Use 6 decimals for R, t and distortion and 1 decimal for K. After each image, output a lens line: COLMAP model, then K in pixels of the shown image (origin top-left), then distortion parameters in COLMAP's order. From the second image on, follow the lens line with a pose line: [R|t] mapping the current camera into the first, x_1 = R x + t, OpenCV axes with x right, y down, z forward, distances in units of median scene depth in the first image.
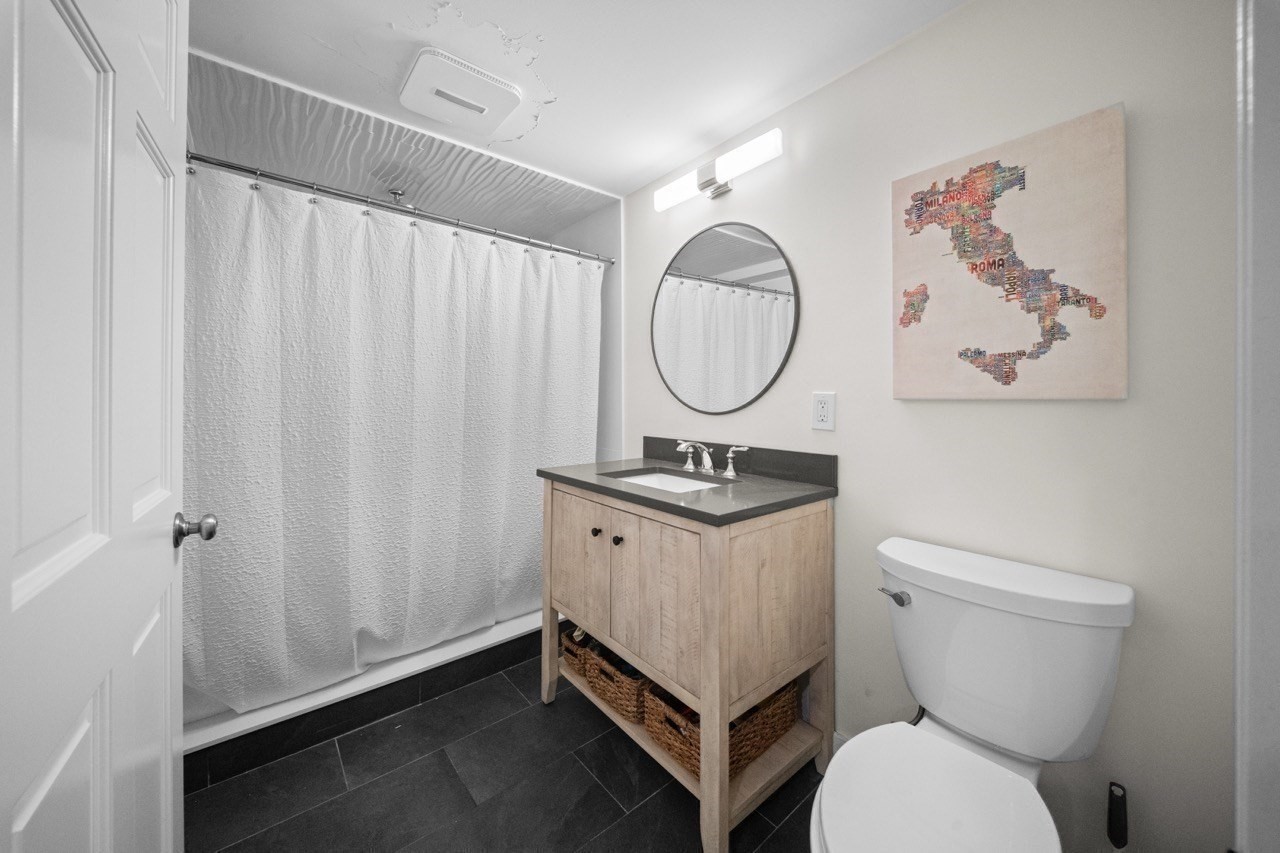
lens RADIAL K [[465.9, 0, 643.0], [0, 465.9, 391.6], [0, 0, 1]] dist [-0.001013, -0.000120]
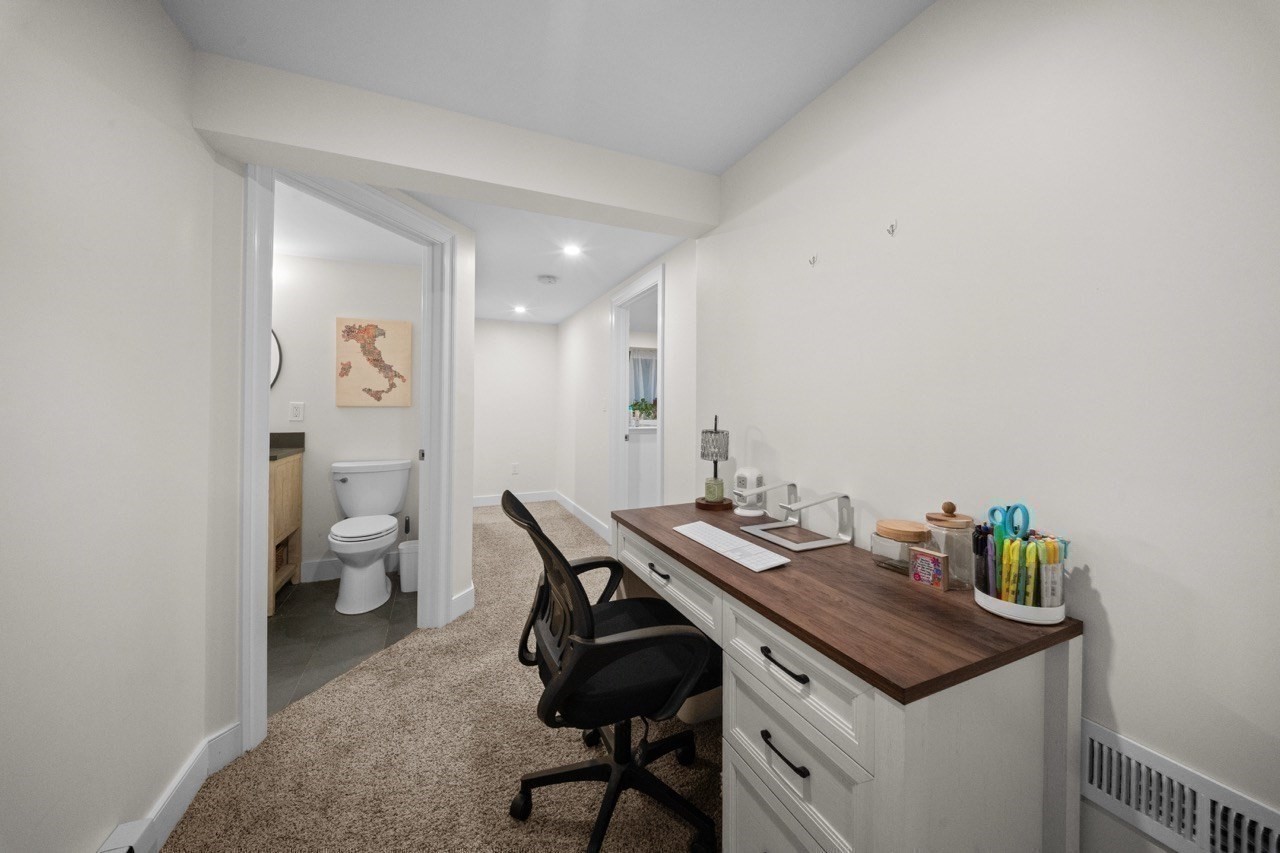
lens RADIAL K [[451.9, 0, 638.3], [0, 451.9, 411.1], [0, 0, 1]] dist [-0.000752, -0.000010]
pose [[0.271237, -0.001889, 0.962511, -1.513293], [-0.013560, 0.999891, 0.005783, 0.008297], [-0.962417, -0.014620, 0.271182, -1.349158]]
